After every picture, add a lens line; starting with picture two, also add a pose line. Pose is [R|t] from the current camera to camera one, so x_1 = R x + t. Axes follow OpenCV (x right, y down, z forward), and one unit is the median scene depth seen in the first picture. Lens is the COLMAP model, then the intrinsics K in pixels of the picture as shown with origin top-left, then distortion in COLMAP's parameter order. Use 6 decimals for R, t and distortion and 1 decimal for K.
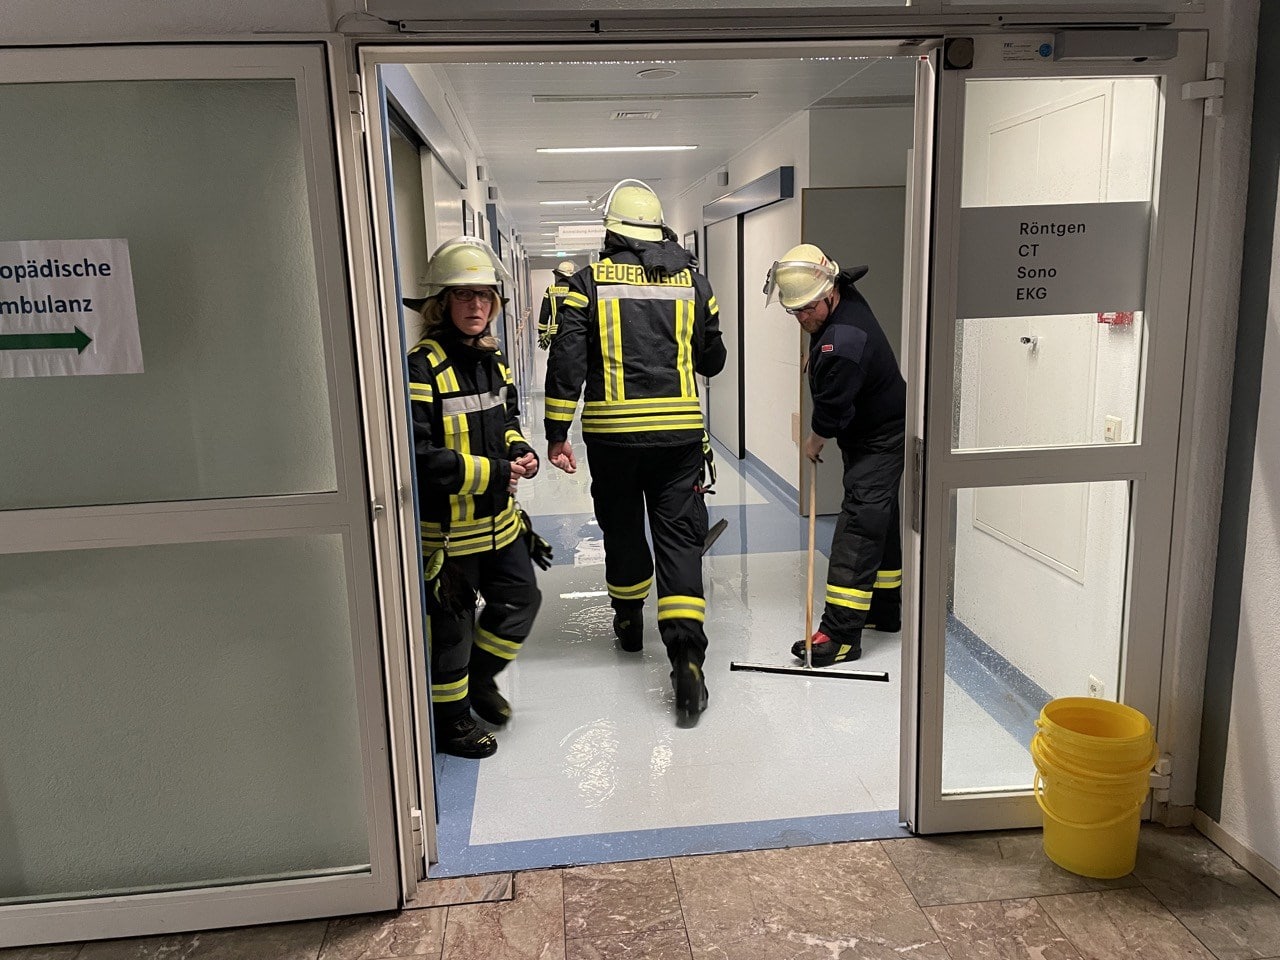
lens RADIAL K [[962.7, 0, 638.2], [0, 962.7, 481.0], [0, 0, 1]] dist [0.045127, -0.069280]
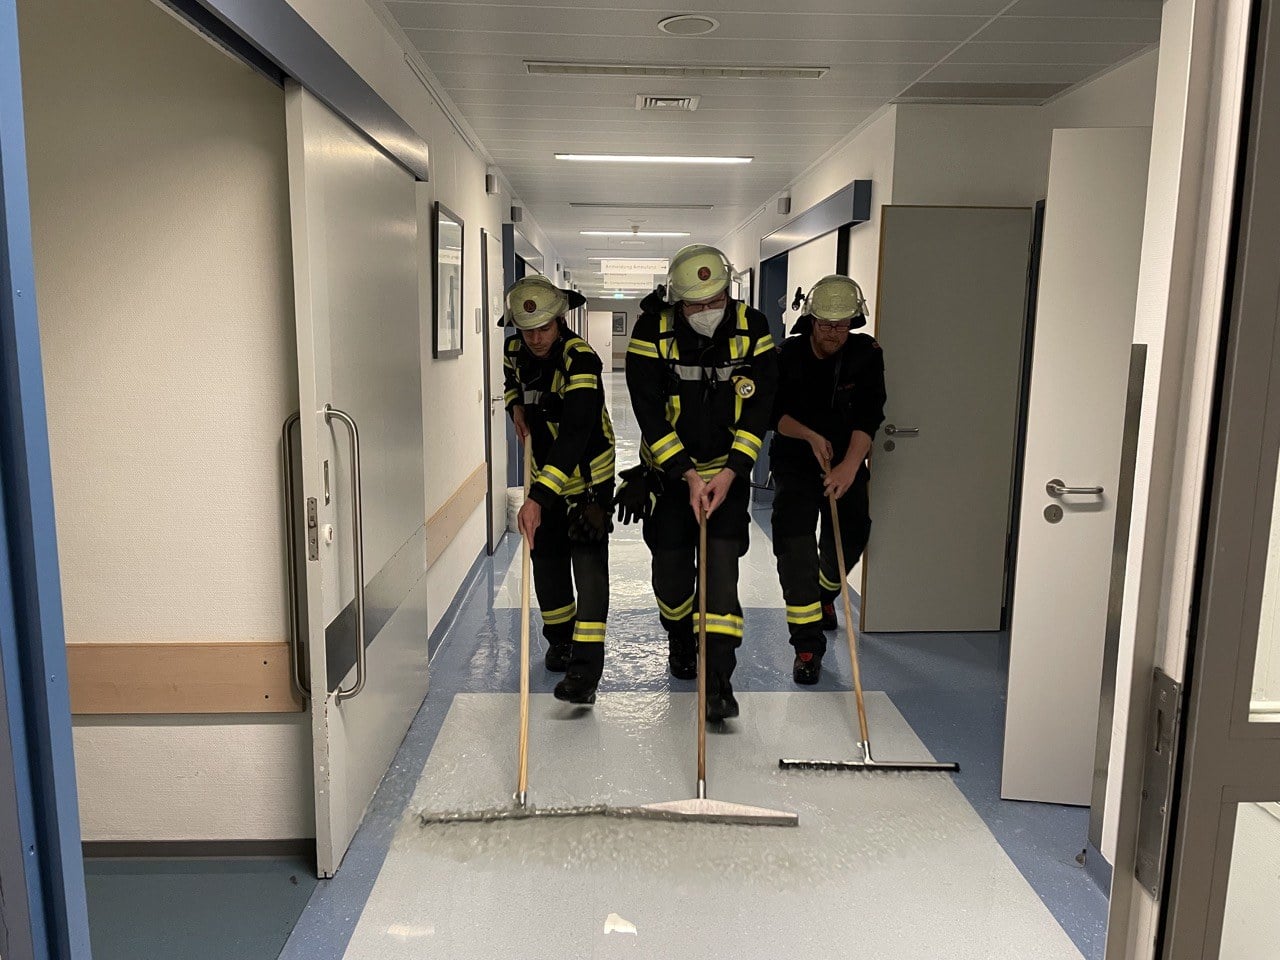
lens RADIAL K [[962.7, 0, 652.7], [0, 962.7, 485.1], [0, 0, 1]] dist [0.045127, -0.069280]
pose [[0.997644, 0.051225, -0.045628, 0.030784], [-0.053158, 0.997694, -0.042205, -0.036193], [0.043361, 0.044531, 0.998067, 0.211046]]
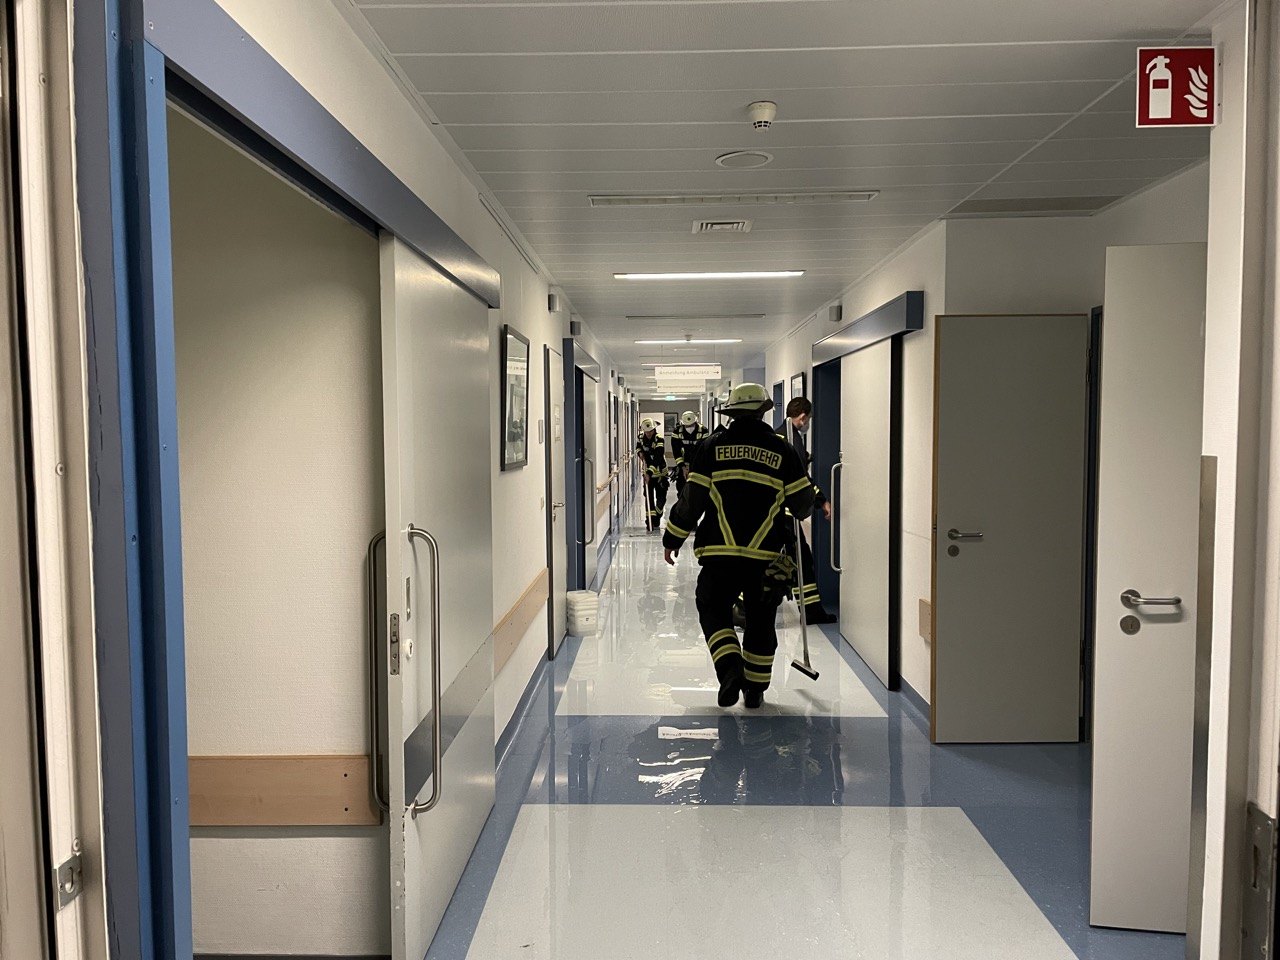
lens RADIAL K [[962.7, 0, 630.0], [0, 962.7, 477.2], [0, 0, 1]] dist [0.045127, -0.069280]
pose [[0.991449, 0.030922, -0.126779, 0.024910], [-0.049572, 0.987938, -0.146701, -0.042020], [0.120713, 0.151731, 0.981023, 0.198065]]
